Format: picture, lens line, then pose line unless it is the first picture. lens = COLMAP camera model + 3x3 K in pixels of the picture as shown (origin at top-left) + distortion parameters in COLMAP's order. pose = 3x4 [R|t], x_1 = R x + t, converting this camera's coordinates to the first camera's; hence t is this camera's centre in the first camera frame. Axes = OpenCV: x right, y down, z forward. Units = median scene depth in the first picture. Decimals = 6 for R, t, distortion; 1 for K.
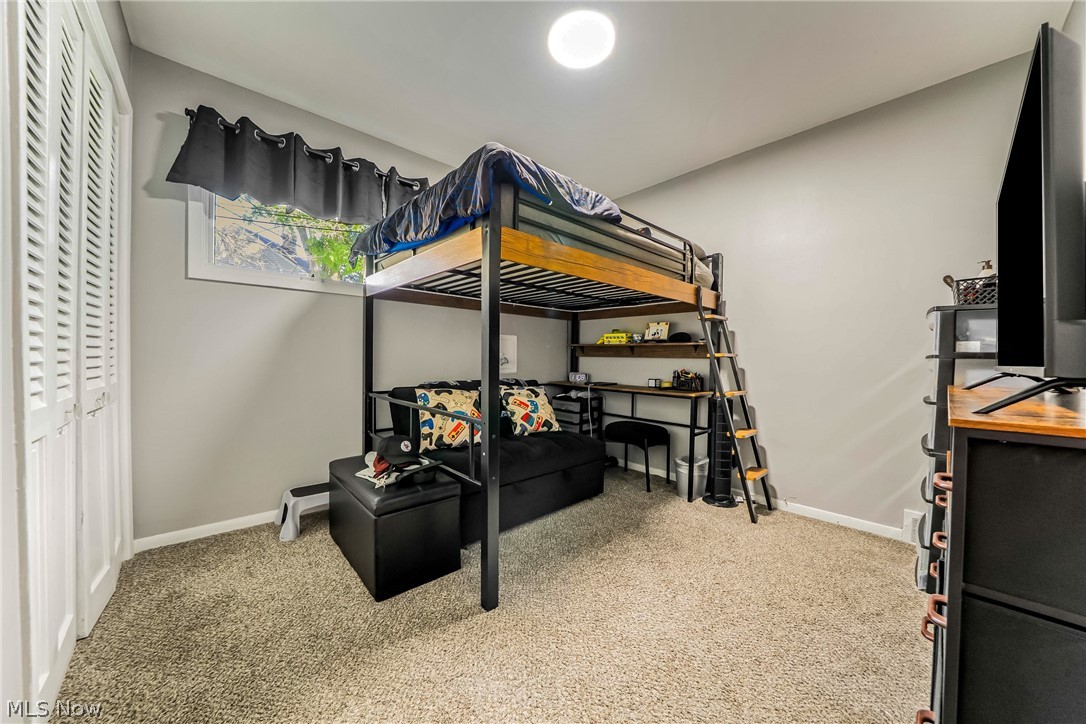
lens RADIAL K [[376.8, 0, 545.6], [0, 376.8, 363.1], [0, 0, 1]] dist [-0.024518, 0.002143]
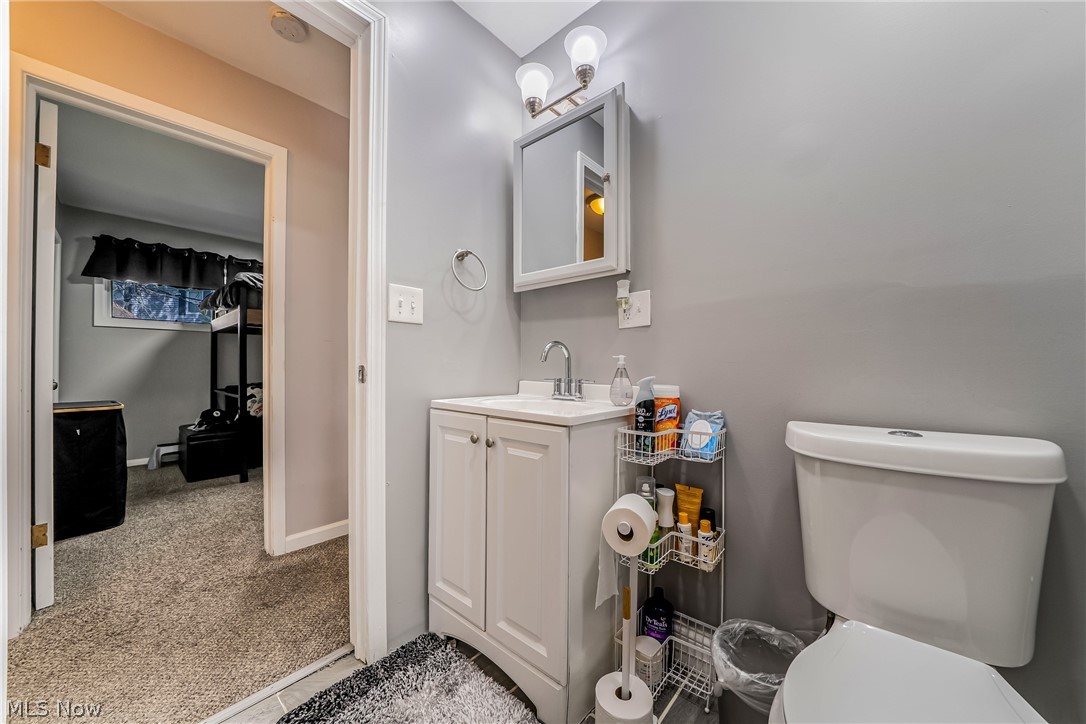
lens RADIAL K [[376.8, 0, 542.3], [0, 376.8, 360.3], [0, 0, 1]] dist [-0.024518, 0.002143]
pose [[0.992791, -0.011962, 0.119261, 0.917069], [0.015085, 0.999566, -0.025315, 0.014352], [-0.118907, 0.026932, 0.992540, -0.950014]]
